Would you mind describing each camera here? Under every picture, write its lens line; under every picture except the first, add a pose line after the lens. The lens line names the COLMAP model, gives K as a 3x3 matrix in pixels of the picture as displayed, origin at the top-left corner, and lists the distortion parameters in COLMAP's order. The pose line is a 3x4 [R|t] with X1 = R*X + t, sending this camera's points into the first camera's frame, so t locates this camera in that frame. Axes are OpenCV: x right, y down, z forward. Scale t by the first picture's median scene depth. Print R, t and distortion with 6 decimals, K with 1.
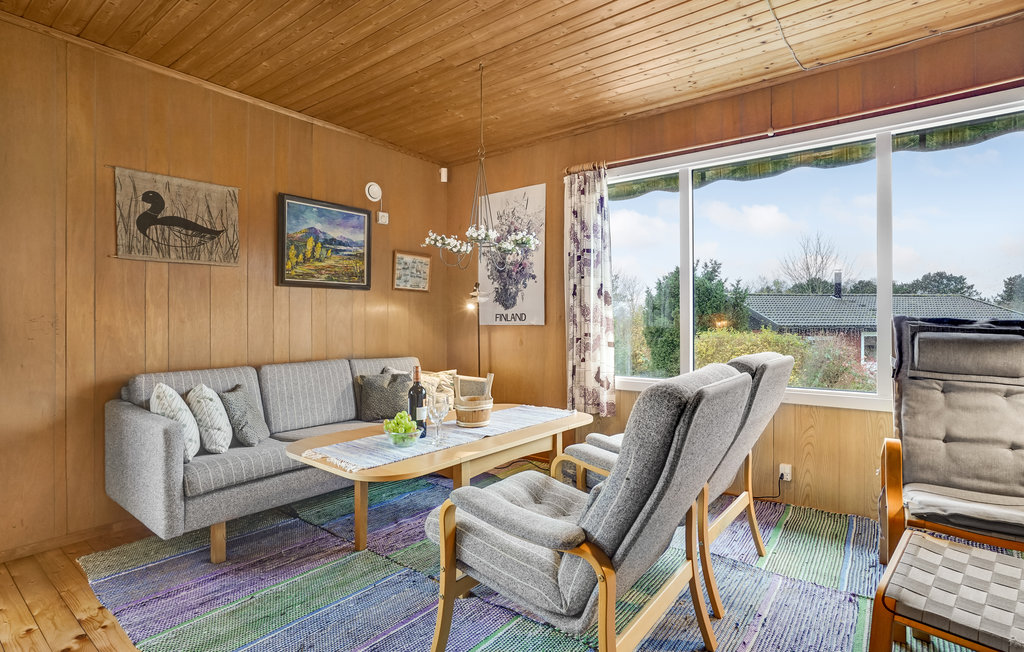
lens RADIAL K [[522.0, 0, 513.0], [0, 522.0, 321.9], [0, 0, 1]] dist [-0.002312, 0.001204]
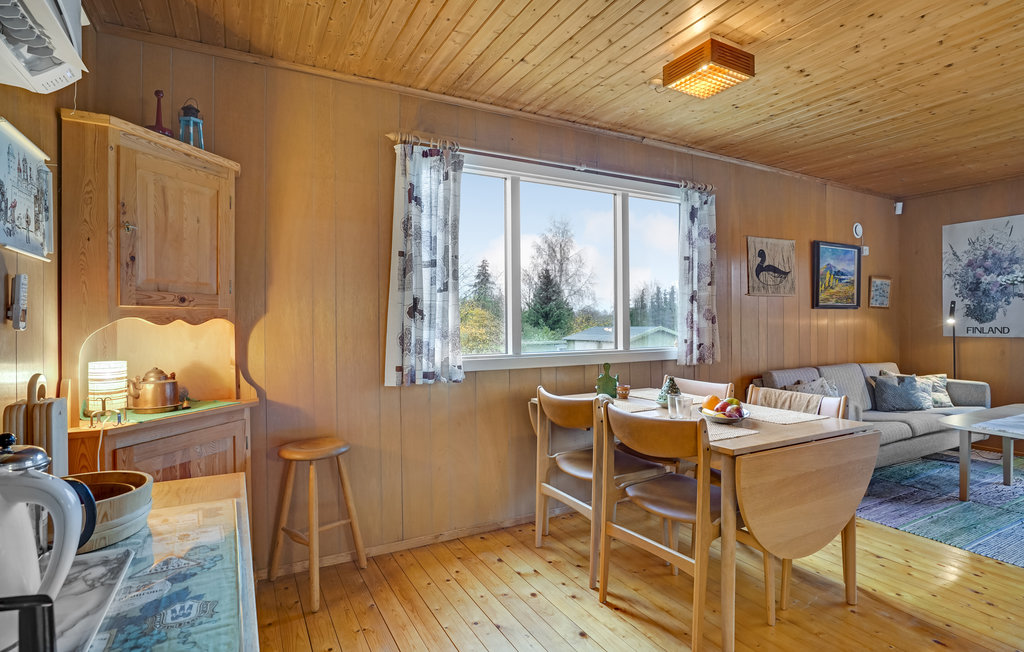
lens RADIAL K [[522.0, 0, 513.0], [0, 522.0, 326.1], [0, 0, 1]] dist [-0.002312, 0.001204]
pose [[0.926484, 0.001843, -0.376329, -0.600050], [0.001980, 0.999950, 0.009772, -0.034510], [0.376329, -0.009799, 0.926434, -0.511109]]
